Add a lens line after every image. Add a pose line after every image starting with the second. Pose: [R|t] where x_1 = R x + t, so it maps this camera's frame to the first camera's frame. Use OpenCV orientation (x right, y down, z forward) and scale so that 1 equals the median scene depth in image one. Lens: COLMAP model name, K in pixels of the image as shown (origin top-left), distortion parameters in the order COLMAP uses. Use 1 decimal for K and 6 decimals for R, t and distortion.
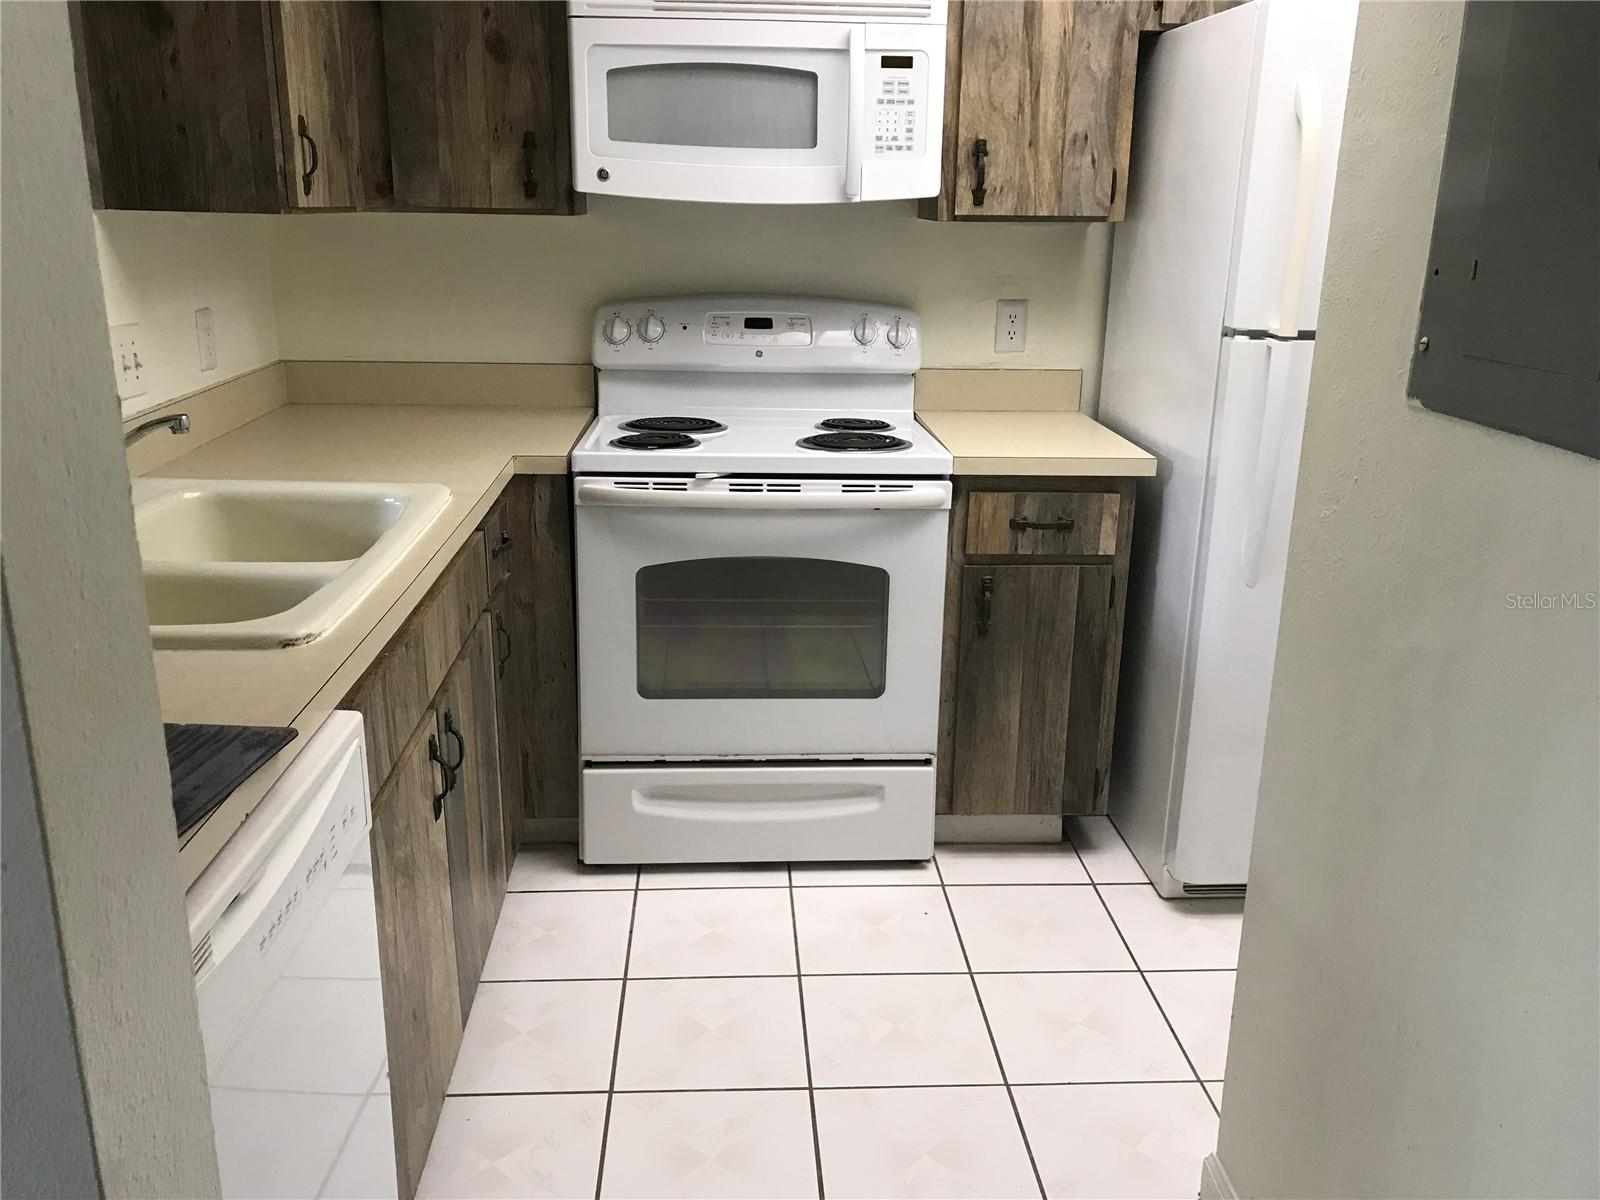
lens RADIAL K [[1337.6, 0, 800.0], [0, 1337.6, 600.0], [0, 0, 1]] dist [0.007878, 0.007007]
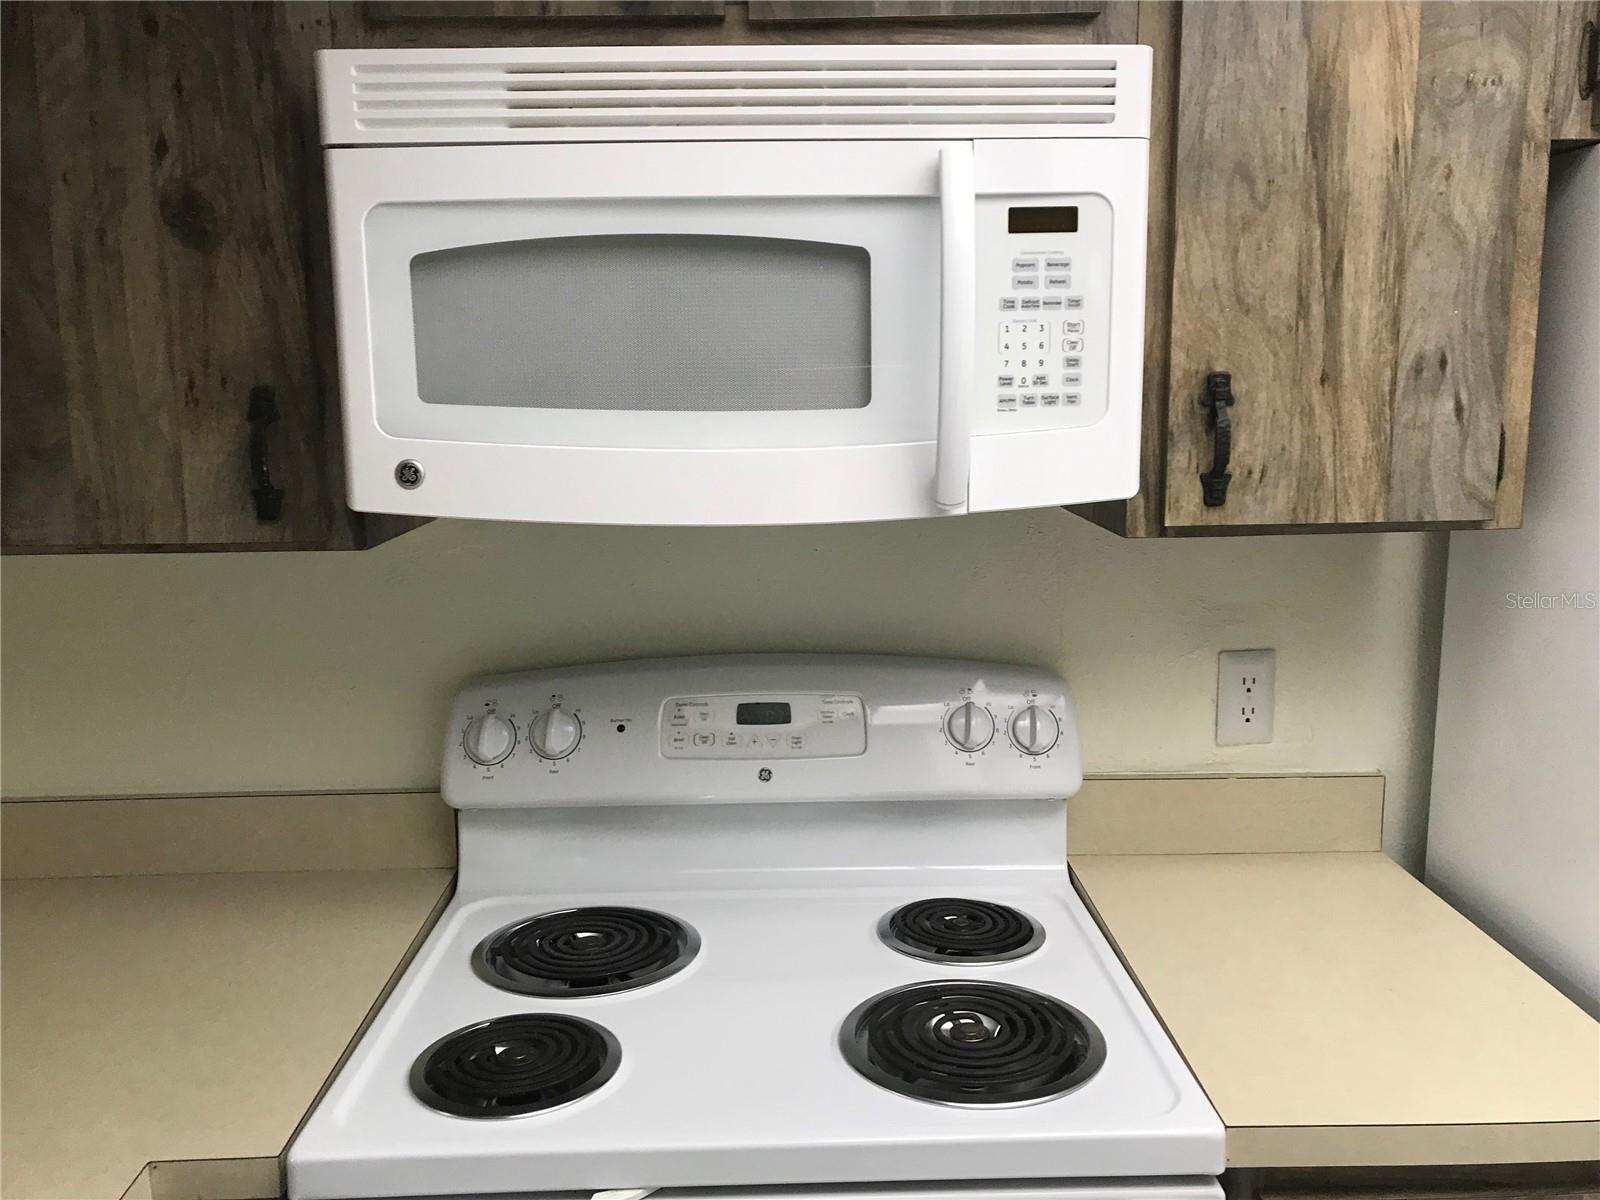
lens RADIAL K [[1337.6, 0, 800.0], [0, 1337.6, 600.0], [0, 0, 1]] dist [0.007878, 0.007007]
pose [[0.999050, -0.020797, -0.038290, 0.004440], [0.016299, 0.993318, -0.114252, -0.214552], [0.040410, 0.113519, 0.992714, 0.539296]]
